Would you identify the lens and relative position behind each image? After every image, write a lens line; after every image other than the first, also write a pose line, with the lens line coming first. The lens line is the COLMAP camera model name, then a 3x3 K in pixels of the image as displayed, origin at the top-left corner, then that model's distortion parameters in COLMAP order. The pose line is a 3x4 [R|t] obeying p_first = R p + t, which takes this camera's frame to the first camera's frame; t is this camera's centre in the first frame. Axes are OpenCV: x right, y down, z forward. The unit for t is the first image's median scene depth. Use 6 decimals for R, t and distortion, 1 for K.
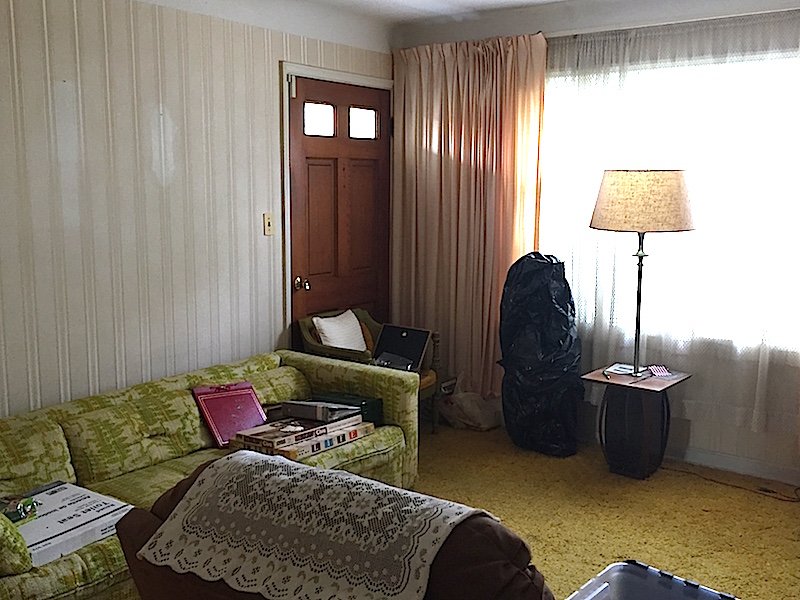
lens RADIAL K [[799.0, 0, 400.0], [0, 799.0, 300.0], [0, 0, 1]] dist [0.070761, -0.102521]
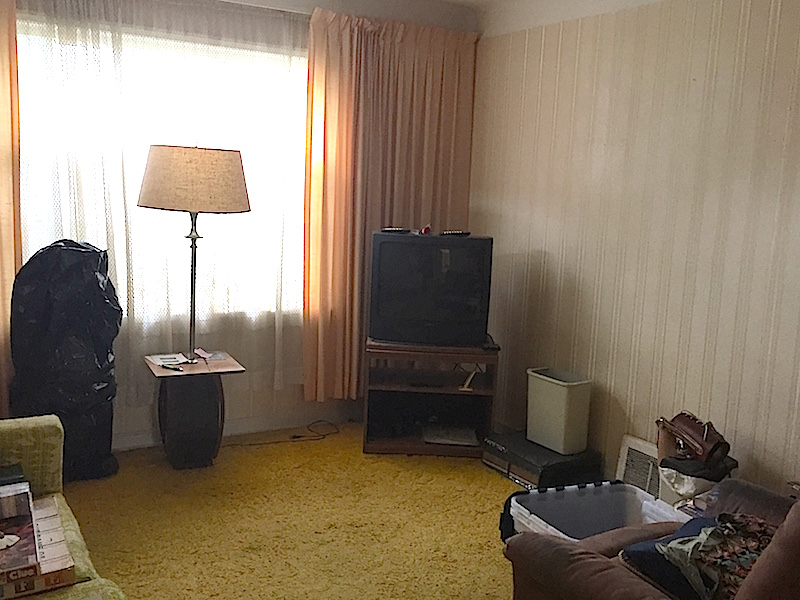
lens RADIAL K [[799.0, 0, 400.0], [0, 799.0, 300.0], [0, 0, 1]] dist [0.070761, -0.102521]
pose [[0.400064, -0.125490, 0.907855, -0.481700], [0.088961, 0.991221, 0.097812, -0.052844], [-0.912159, 0.041633, 0.407715, 0.389197]]
